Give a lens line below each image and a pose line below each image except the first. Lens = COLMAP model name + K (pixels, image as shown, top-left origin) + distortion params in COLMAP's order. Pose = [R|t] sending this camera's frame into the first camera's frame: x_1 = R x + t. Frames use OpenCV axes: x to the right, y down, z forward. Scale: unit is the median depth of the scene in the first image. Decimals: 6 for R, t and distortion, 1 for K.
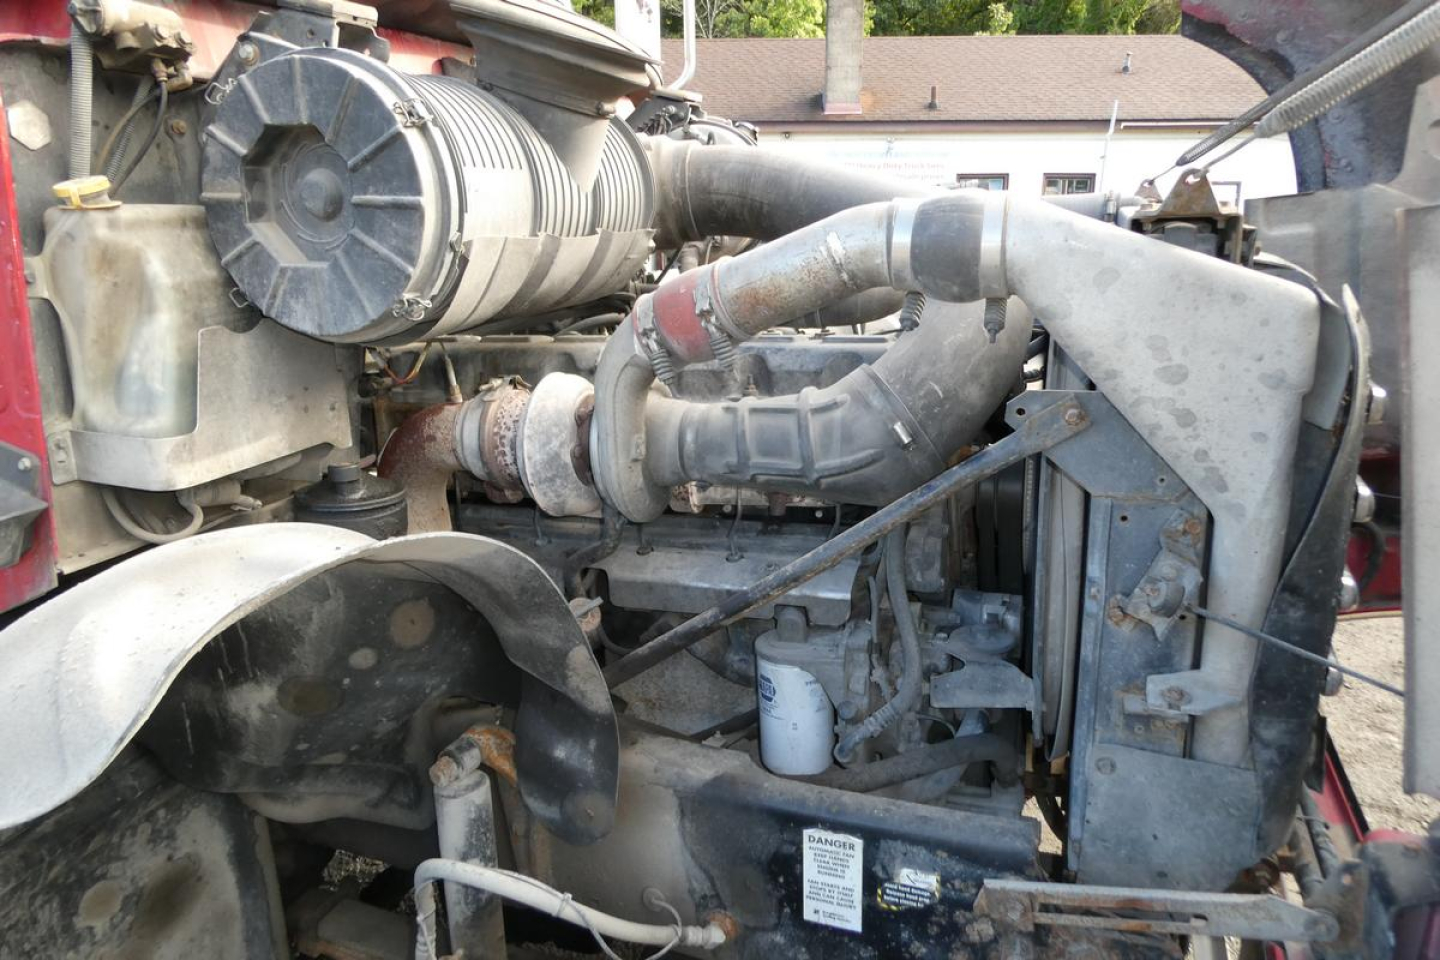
lens RADIAL K [[1052.7, 0, 724.6], [0, 1052.7, 473.9], [0, 0, 1]] dist [0.018200, 0.005789]
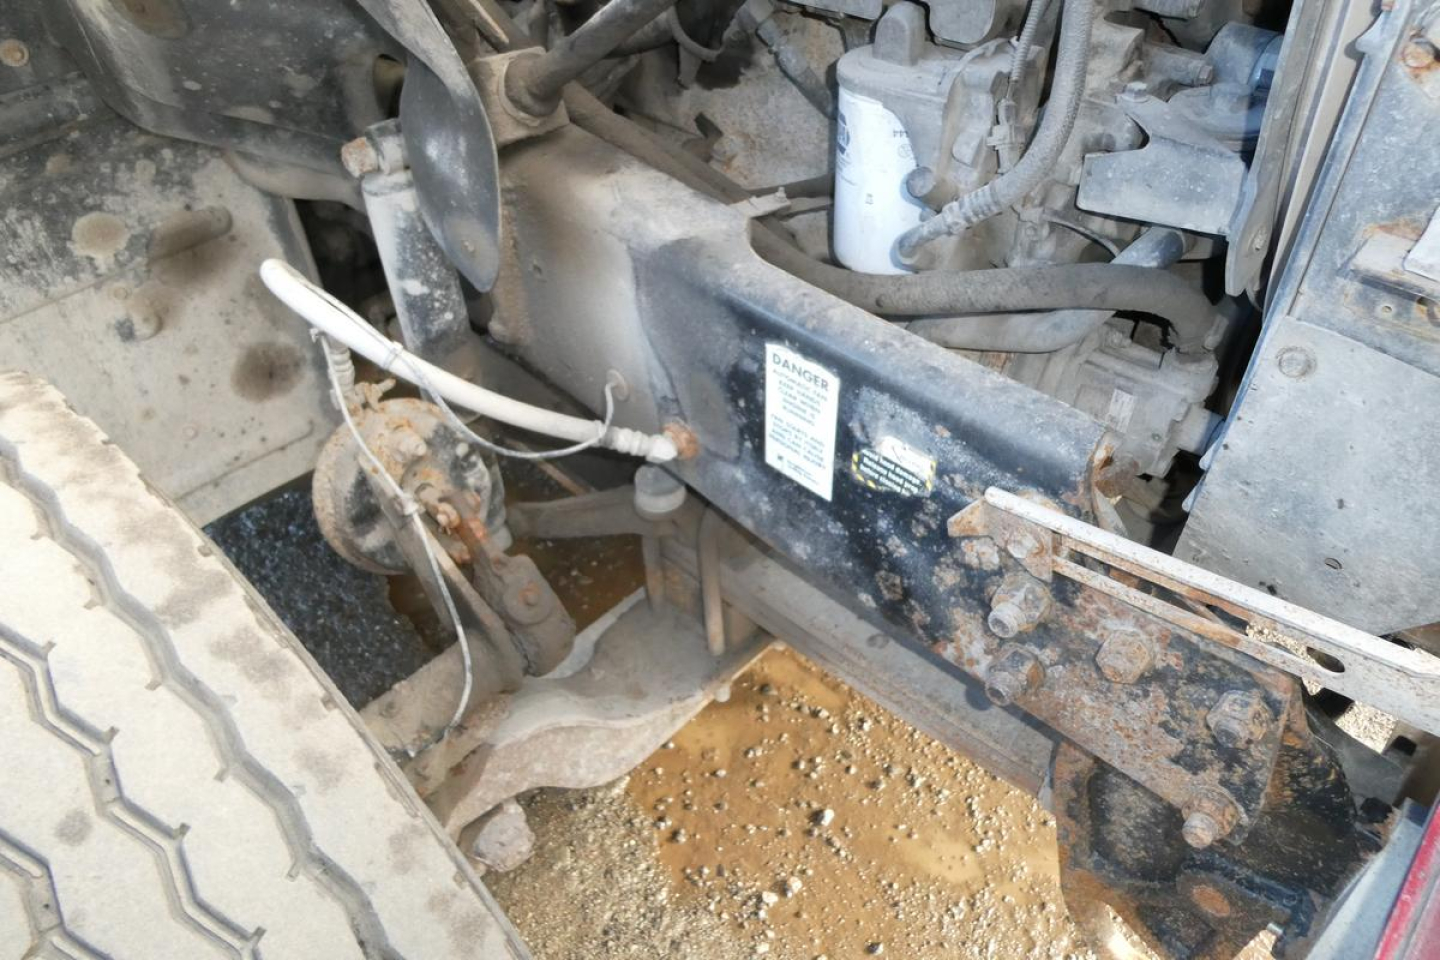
lens RADIAL K [[1052.7, 0, 715.4], [0, 1052.7, 477.1], [0, 0, 1]] dist [0.018200, 0.005789]
pose [[0.913716, 0.274909, -0.299245, 0.256681], [-0.102506, 0.868536, 0.484910, 0.095050], [0.393211, -0.412396, 0.821775, 0.409467]]
